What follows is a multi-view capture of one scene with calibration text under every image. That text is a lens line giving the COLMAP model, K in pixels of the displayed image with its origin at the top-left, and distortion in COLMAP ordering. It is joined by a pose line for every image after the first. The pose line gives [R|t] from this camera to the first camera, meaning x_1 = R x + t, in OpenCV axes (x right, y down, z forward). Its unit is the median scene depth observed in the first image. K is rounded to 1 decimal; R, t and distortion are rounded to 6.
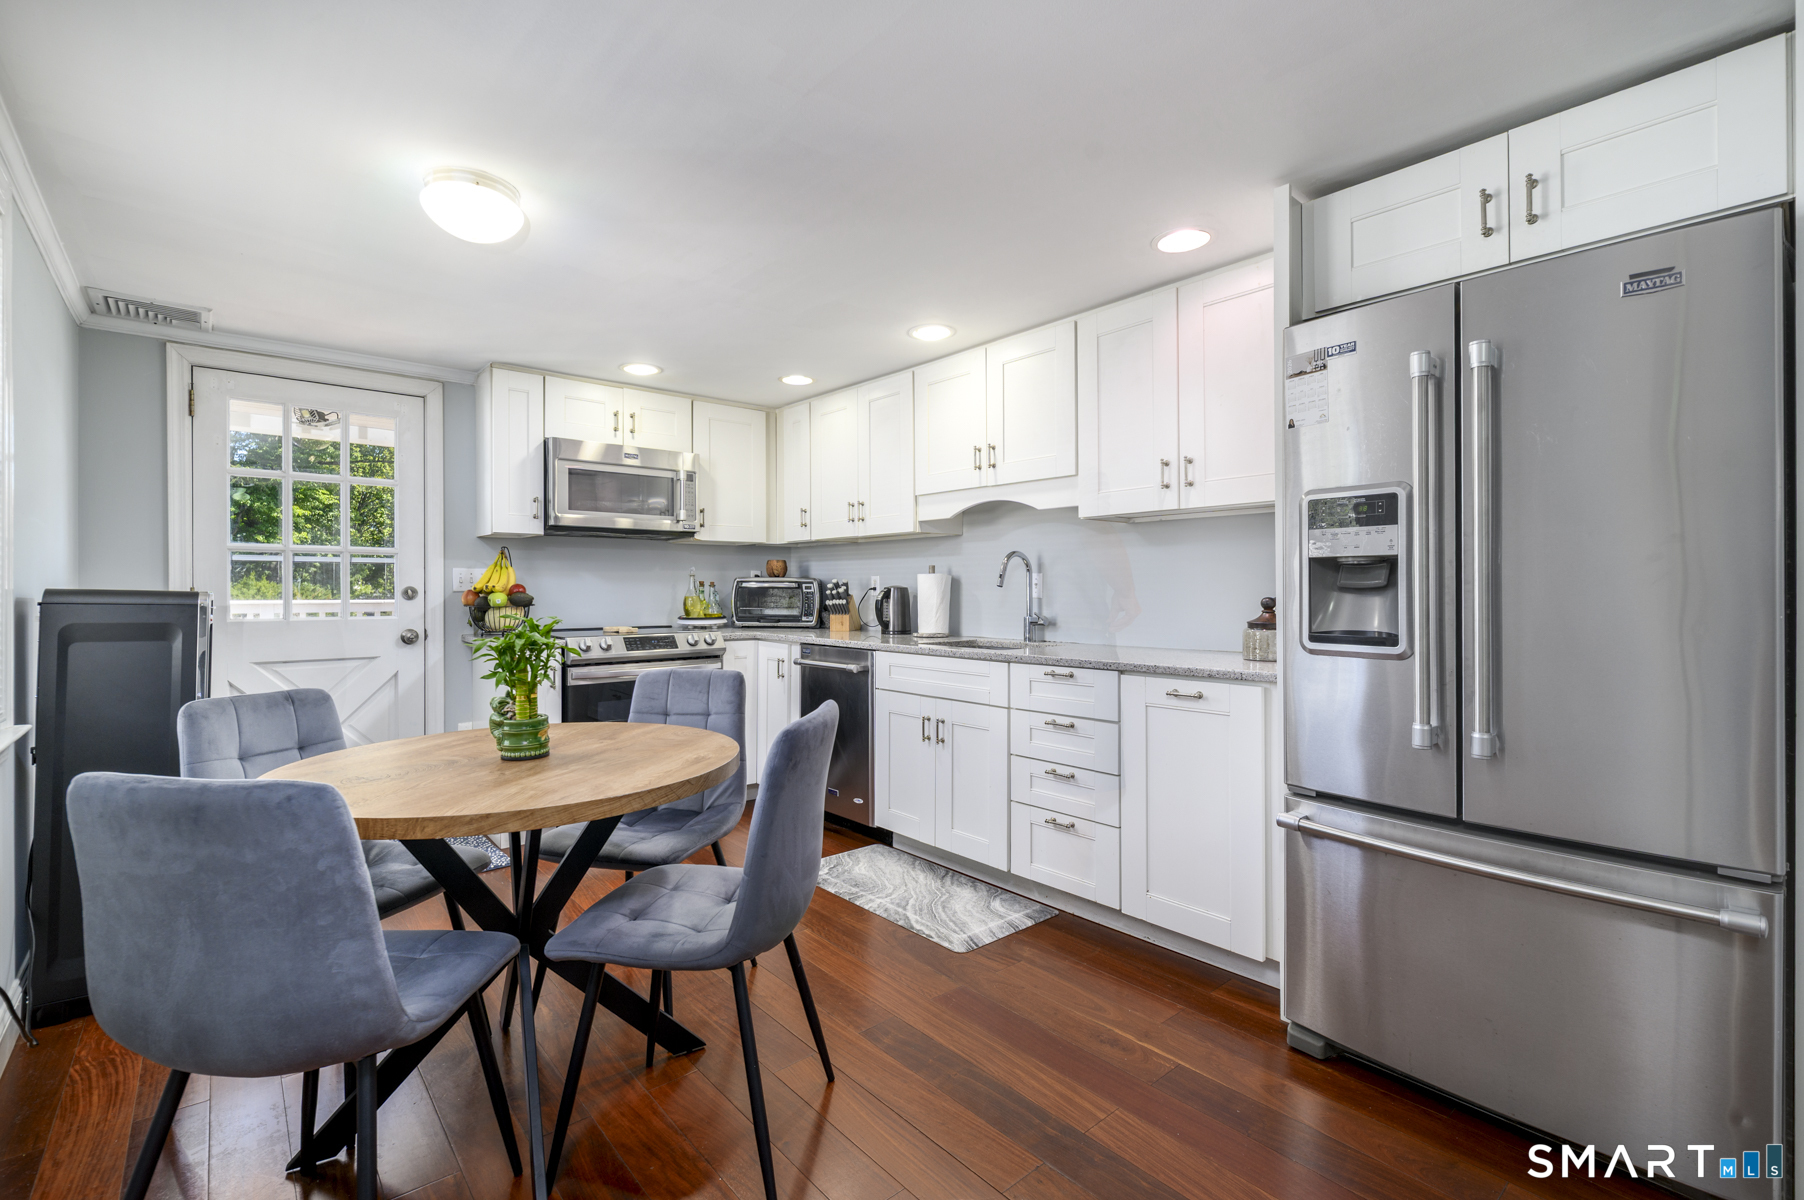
lens RADIAL K [[785.6, 0, 896.8], [0, 785.6, 593.0], [0, 0, 1]] dist [0.000955, -0.000325]
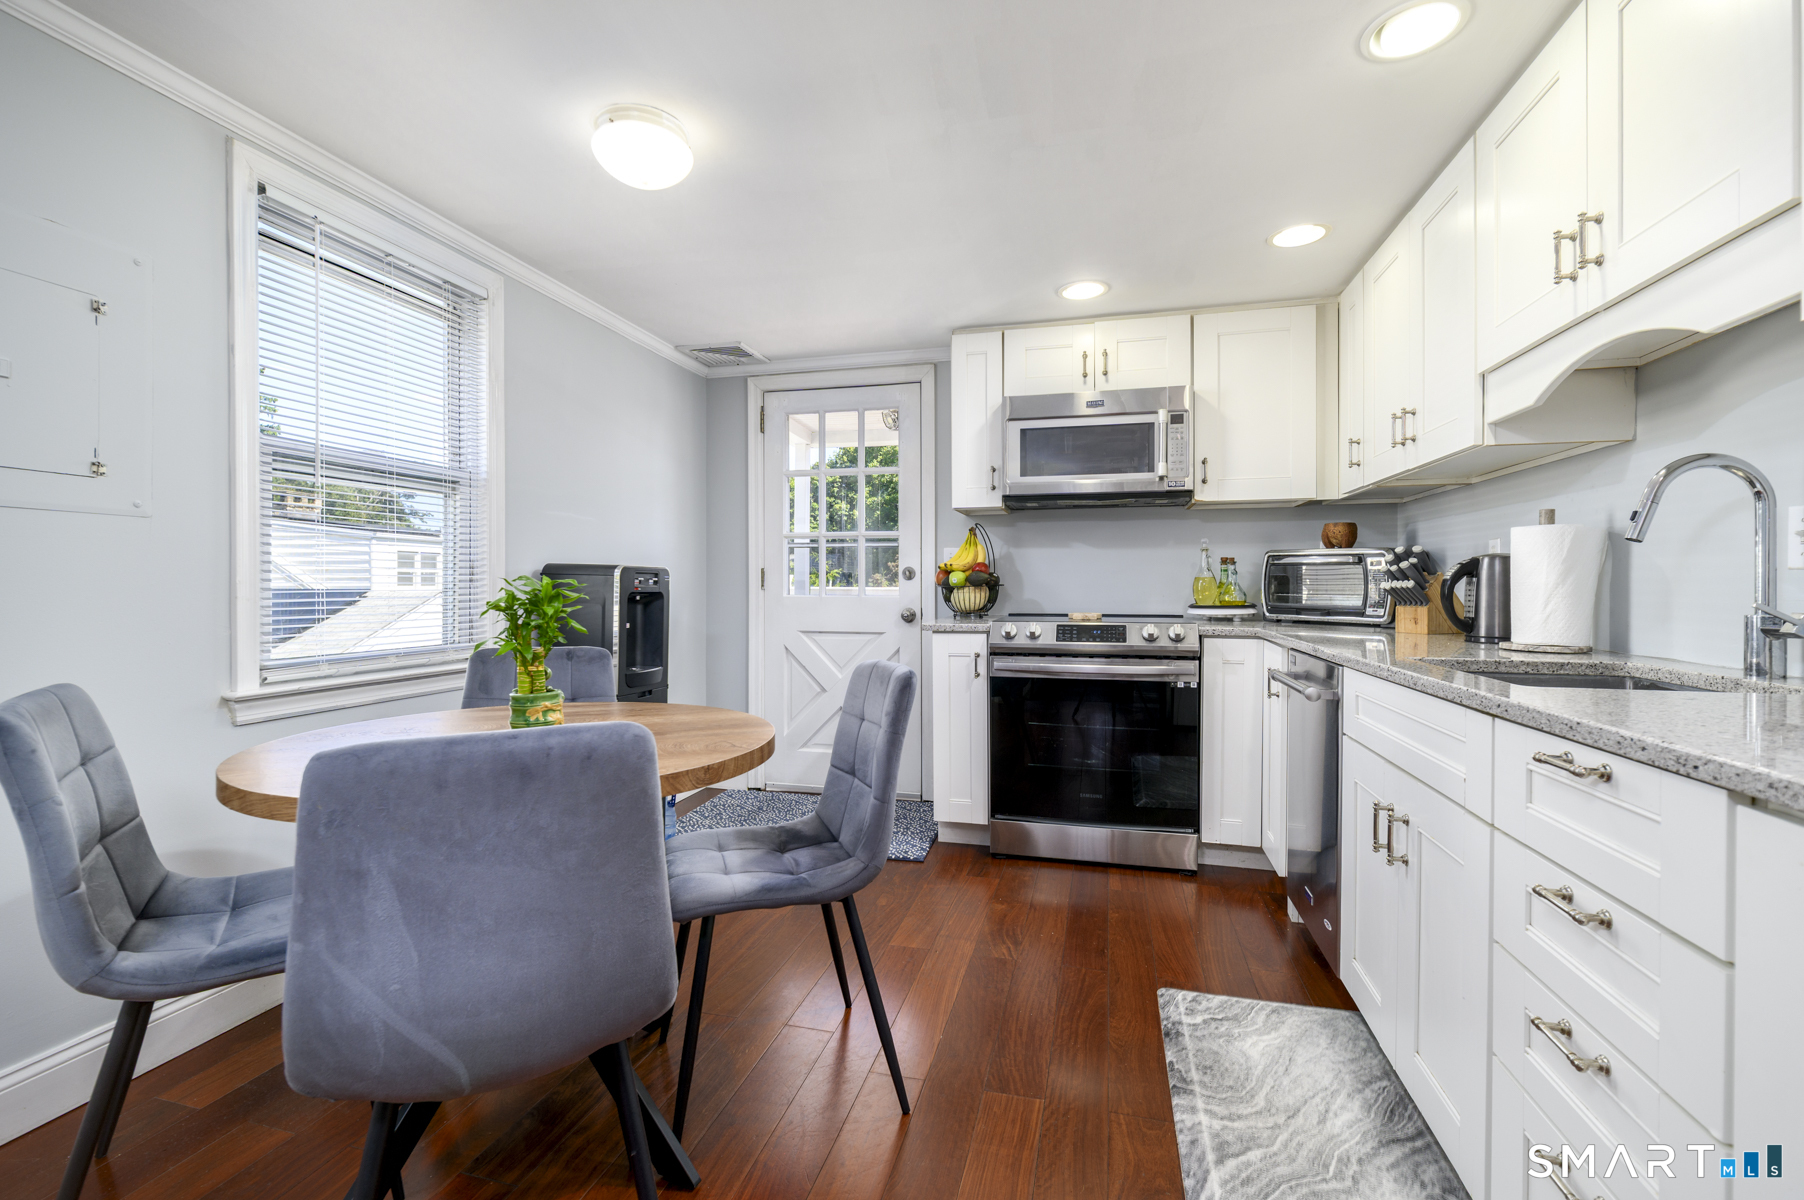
lens RADIAL K [[792.8, 0, 909.1], [0, 792.8, 592.5], [0, 0, 1]] dist [-0.000055, -0.000235]
pose [[0.575189, 0.008526, -0.817976, 0.254769], [-0.004295, 0.999963, 0.007403, 0.018497], [0.818009, -0.000745, 0.575205, 0.425456]]
